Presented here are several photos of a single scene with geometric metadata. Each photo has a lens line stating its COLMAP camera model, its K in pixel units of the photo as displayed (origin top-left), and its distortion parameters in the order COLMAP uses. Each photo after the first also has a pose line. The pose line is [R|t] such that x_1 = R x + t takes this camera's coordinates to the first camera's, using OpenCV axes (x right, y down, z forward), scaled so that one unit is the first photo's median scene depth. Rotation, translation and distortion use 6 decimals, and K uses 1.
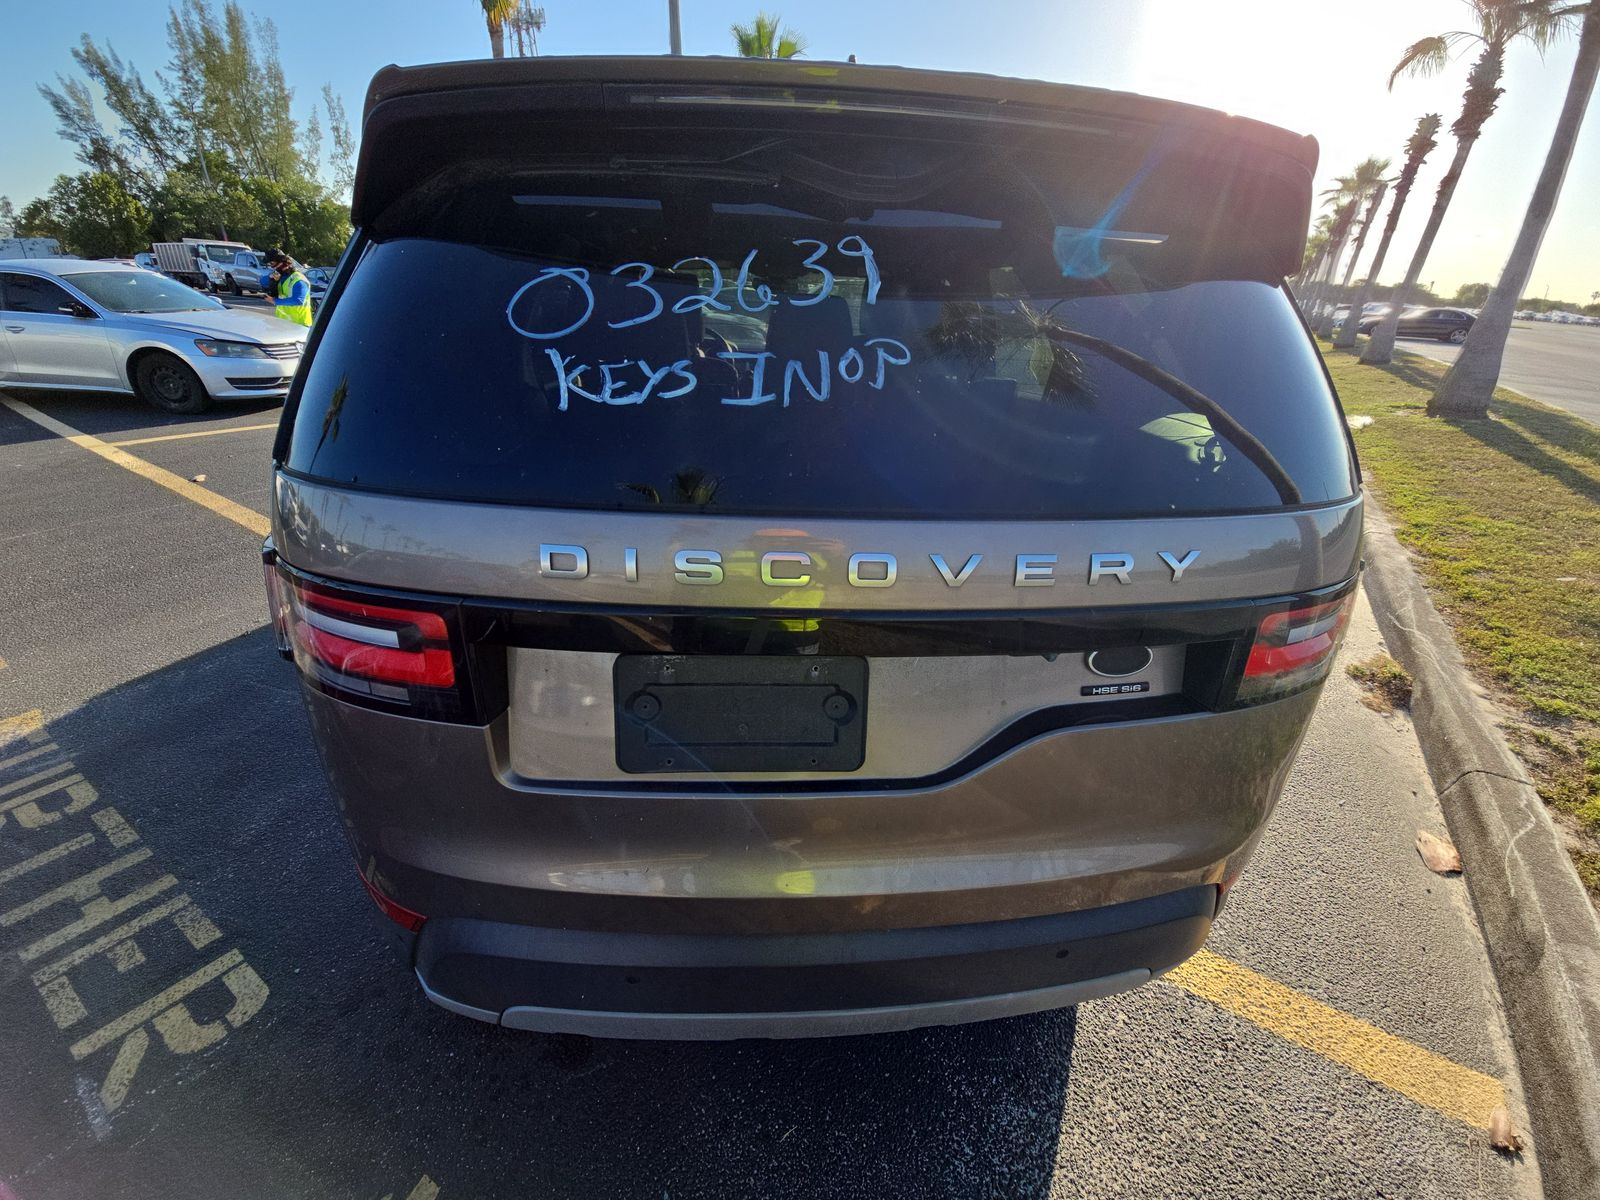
lens RADIAL K [[656.6, 0, 811.6], [0, 656.6, 624.0], [0, 0, 1]] dist [0.008267, -0.007150]
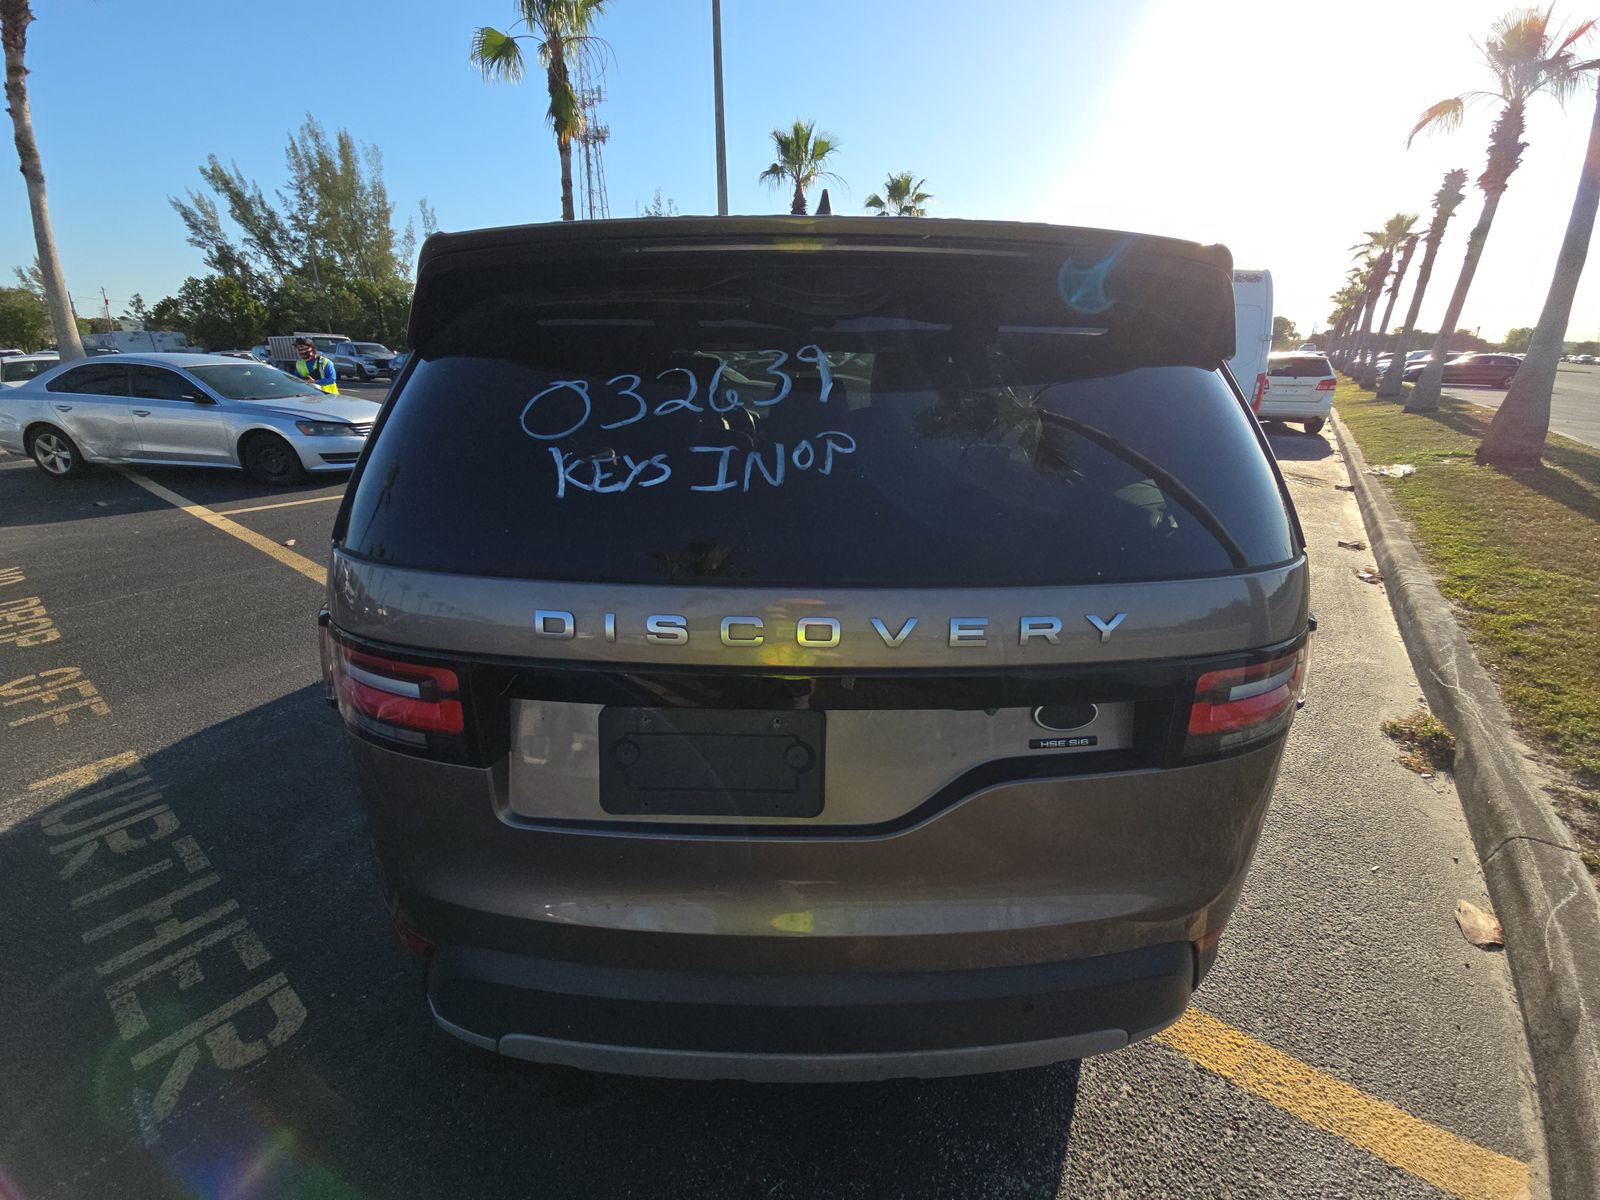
lens RADIAL K [[656.6, 0, 799.3], [0, 656.6, 618.1], [0, 0, 1]] dist [0.008267, -0.007150]
pose [[0.996266, -0.004102, -0.086235, 0.088639], [-0.003618, 0.996008, -0.089187, -0.002791], [0.086256, 0.089166, 0.992275, -0.070146]]
